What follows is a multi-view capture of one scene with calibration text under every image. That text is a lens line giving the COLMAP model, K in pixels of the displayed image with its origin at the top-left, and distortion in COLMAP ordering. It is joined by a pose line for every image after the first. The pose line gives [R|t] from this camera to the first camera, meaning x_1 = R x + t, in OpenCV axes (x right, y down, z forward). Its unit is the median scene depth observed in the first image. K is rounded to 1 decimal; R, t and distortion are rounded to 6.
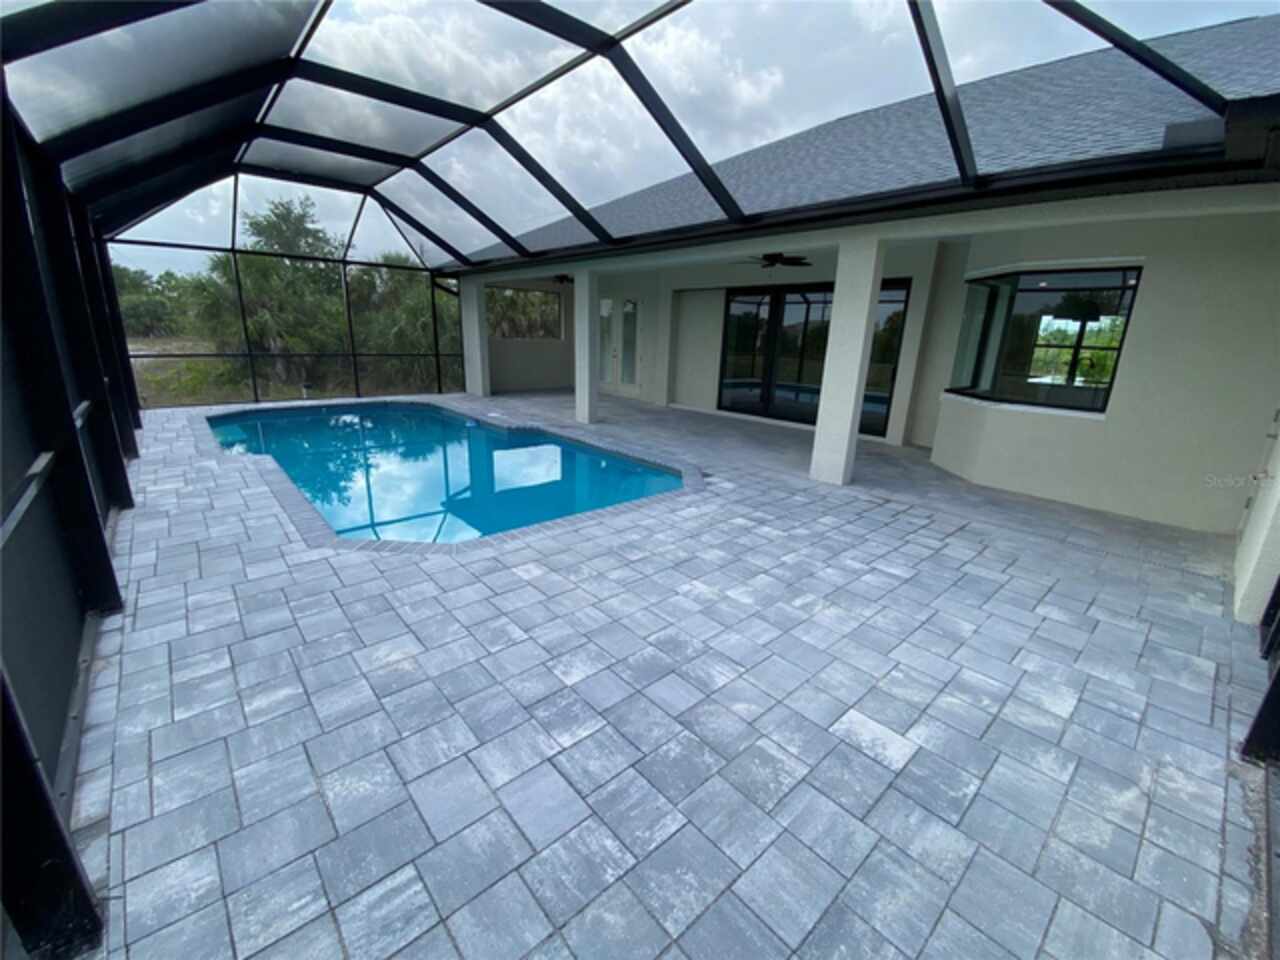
lens RADIAL K [[518.4, 0, 633.0], [0, 518.4, 481.3], [0, 0, 1]] dist [0.012459, -0.014078]
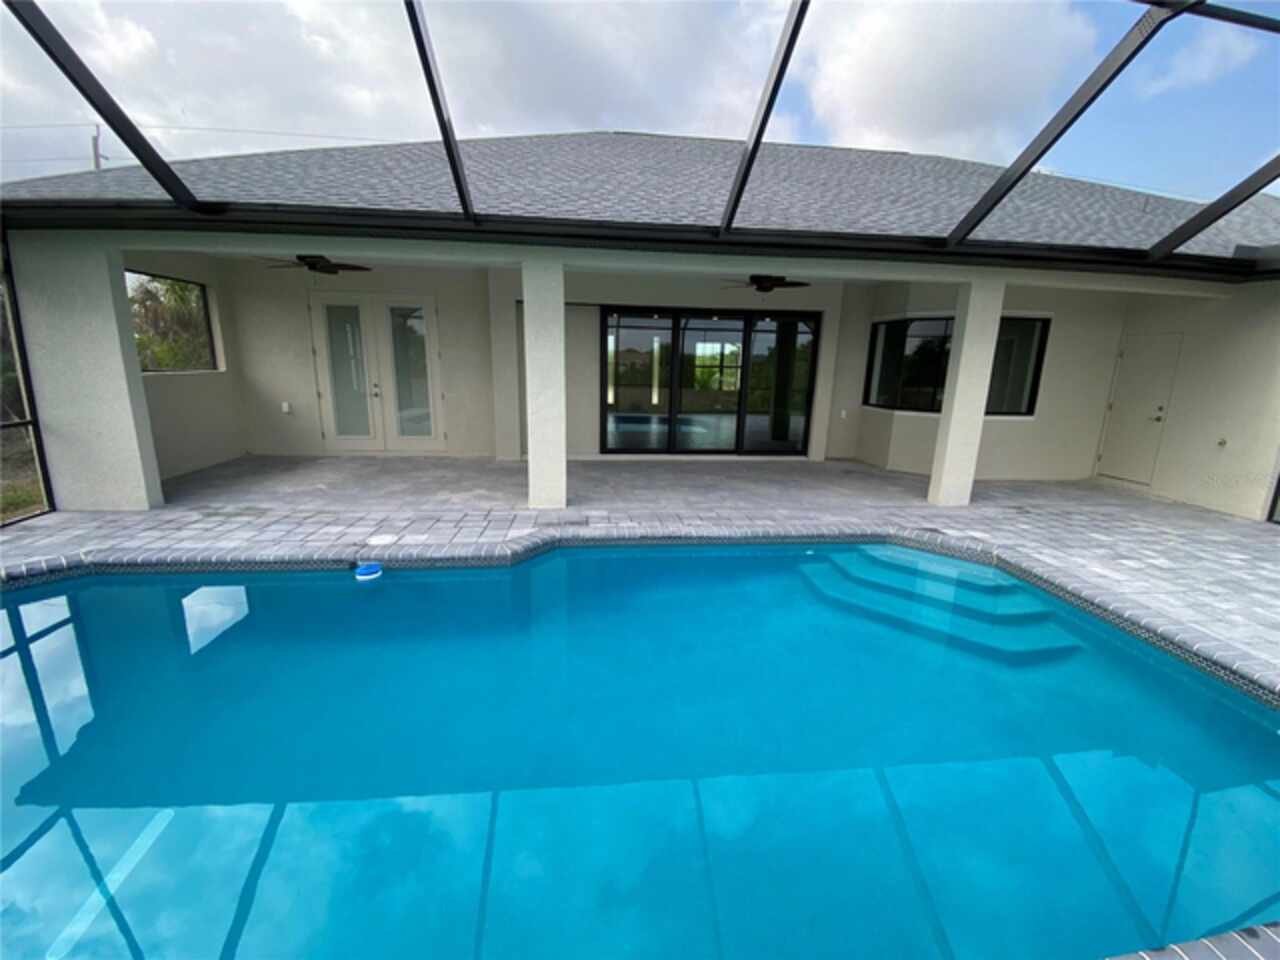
lens RADIAL K [[518.4, 0, 632.7], [0, 518.4, 476.1], [0, 0, 1]] dist [0.012459, -0.014078]
pose [[0.579326, -0.187437, 0.793252, -0.824541], [0.221896, 0.972711, 0.067787, -0.272653], [-0.784311, 0.136749, 0.605108, 0.873852]]
